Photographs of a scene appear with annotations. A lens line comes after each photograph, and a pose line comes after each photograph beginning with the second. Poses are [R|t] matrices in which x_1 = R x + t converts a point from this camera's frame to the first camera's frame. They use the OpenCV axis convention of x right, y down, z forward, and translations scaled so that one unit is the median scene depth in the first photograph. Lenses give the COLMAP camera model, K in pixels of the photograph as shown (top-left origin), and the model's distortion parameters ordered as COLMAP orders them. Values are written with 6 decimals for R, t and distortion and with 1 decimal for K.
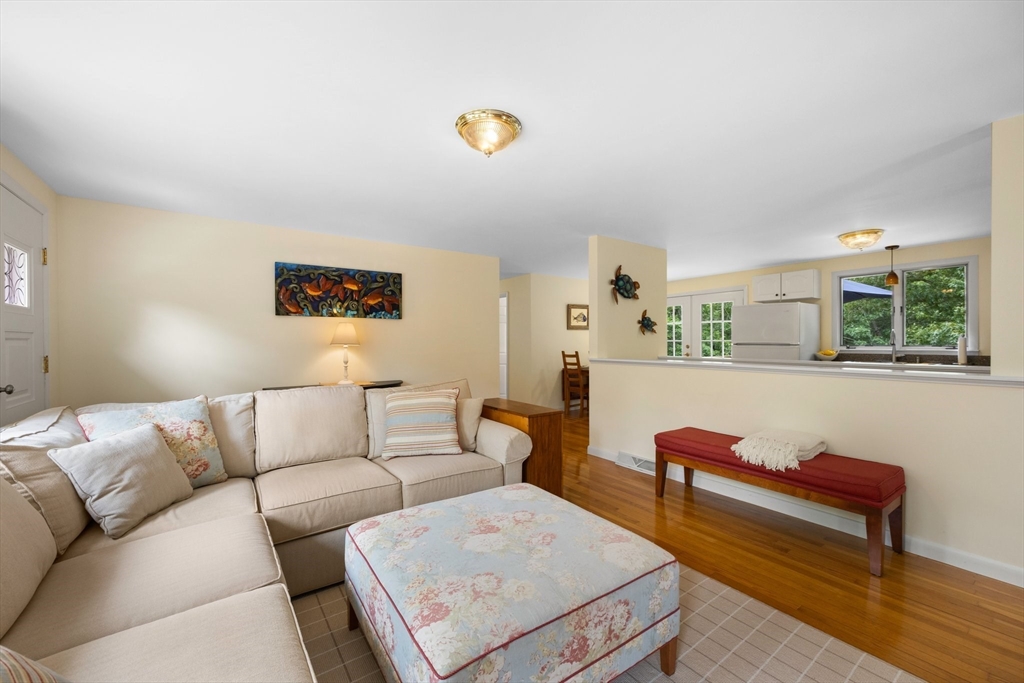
lens RADIAL K [[418.6, 0, 509.8], [0, 418.6, 342.4], [0, 0, 1]] dist [-0.001975, 0.000331]
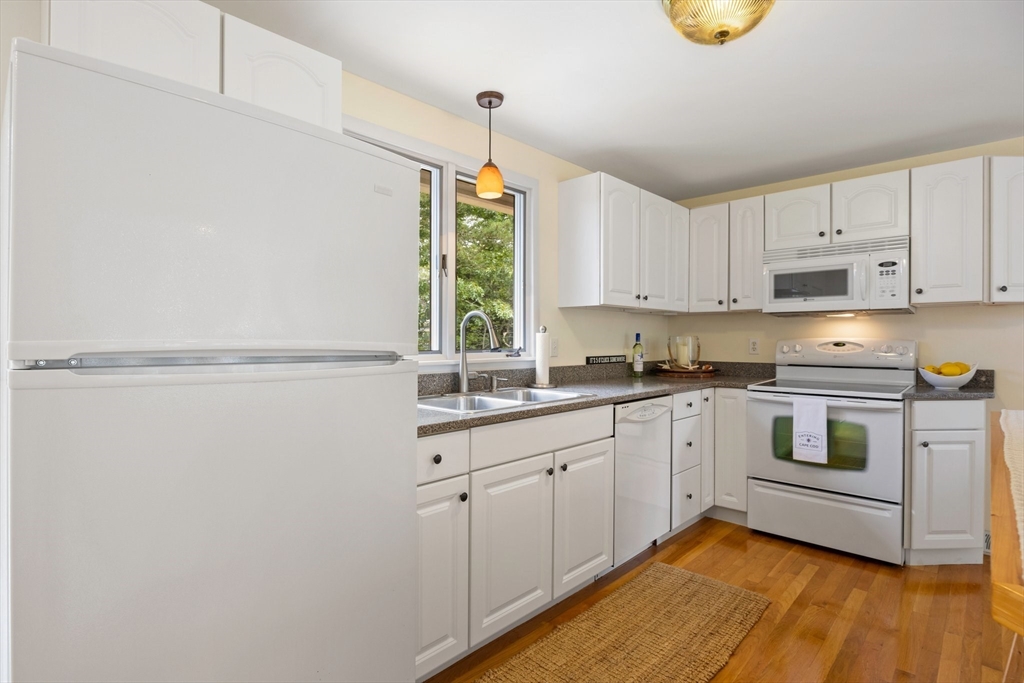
lens RADIAL K [[505.3, 0, 511.4], [0, 505.3, 344.2], [0, 0, 1]] dist [-0.004604, -0.000160]
pose [[-0.199874, -0.009540, 0.979775, 0.335201], [-0.002283, 0.999954, 0.009270, -0.002952], [-0.979819, -0.000384, -0.199887, 0.802108]]
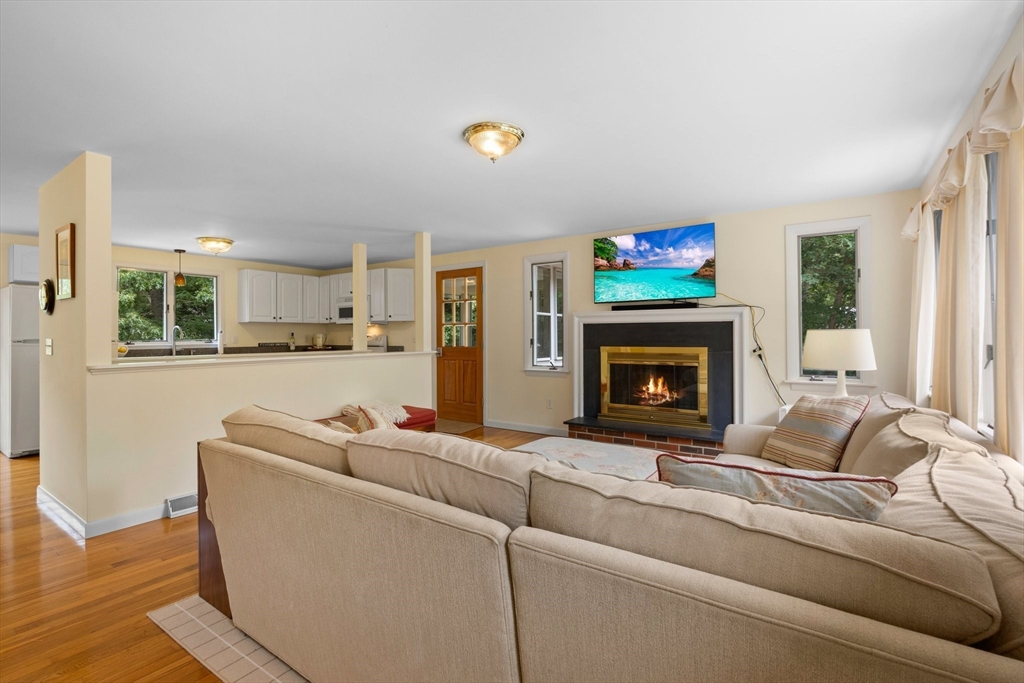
lens RADIAL K [[468.4, 0, 506.7], [0, 468.4, 337.1], [0, 0, 1]] dist [-0.000635, 0.000307]
pose [[-0.336669, -0.002163, 0.941621, -0.395620], [0.005004, 0.999979, 0.004086, -0.001449], [-0.941610, 0.006088, -0.336651, 0.453420]]
